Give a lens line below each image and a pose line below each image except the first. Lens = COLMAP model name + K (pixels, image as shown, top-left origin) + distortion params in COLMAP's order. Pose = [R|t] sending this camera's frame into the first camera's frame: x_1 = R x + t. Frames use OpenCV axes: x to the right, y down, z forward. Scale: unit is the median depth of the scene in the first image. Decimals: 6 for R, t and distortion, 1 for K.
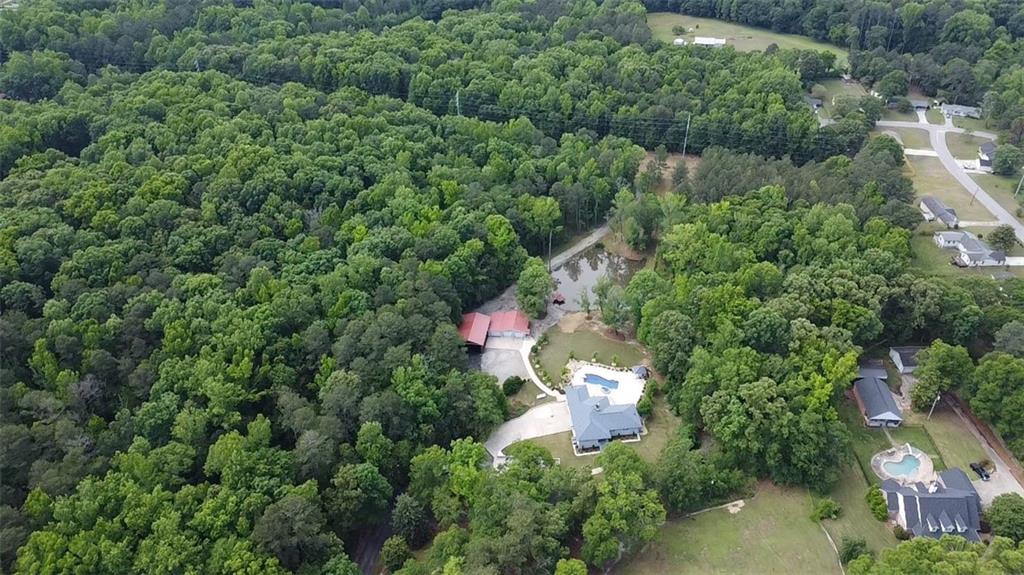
lens RADIAL K [[737.9, 0, 510.2], [0, 737.9, 292.5], [0, 0, 1]] dist [-0.018997, -0.019543]
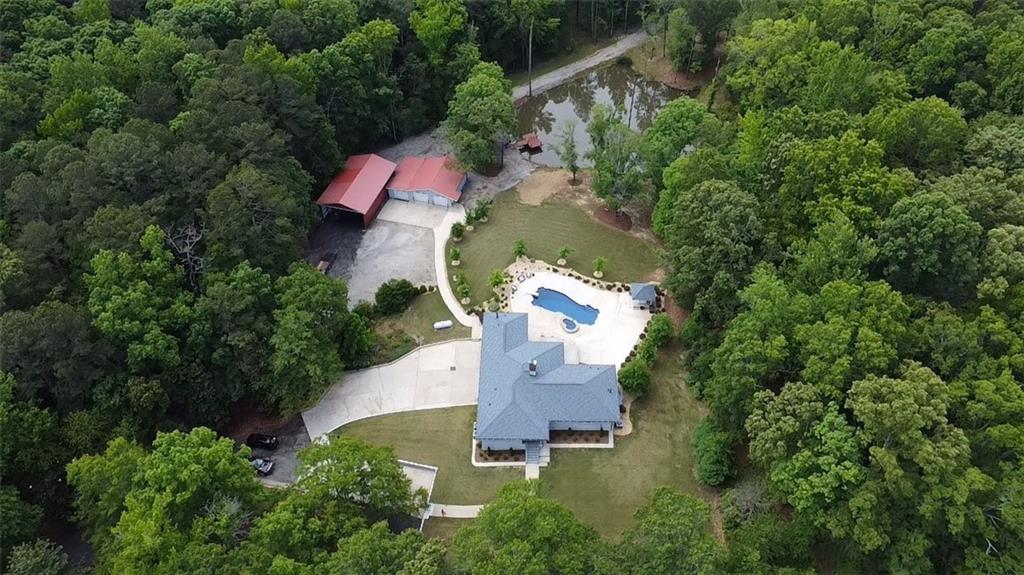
lens RADIAL K [[737.9, 0, 514.0], [0, 737.9, 285.5], [0, 0, 1]] dist [-0.018997, -0.019543]
pose [[0.991874, 0.099279, -0.079561, 0.130027], [-0.083057, 0.979001, 0.186167, 0.013262], [0.096373, -0.178046, 0.979292, 0.503505]]
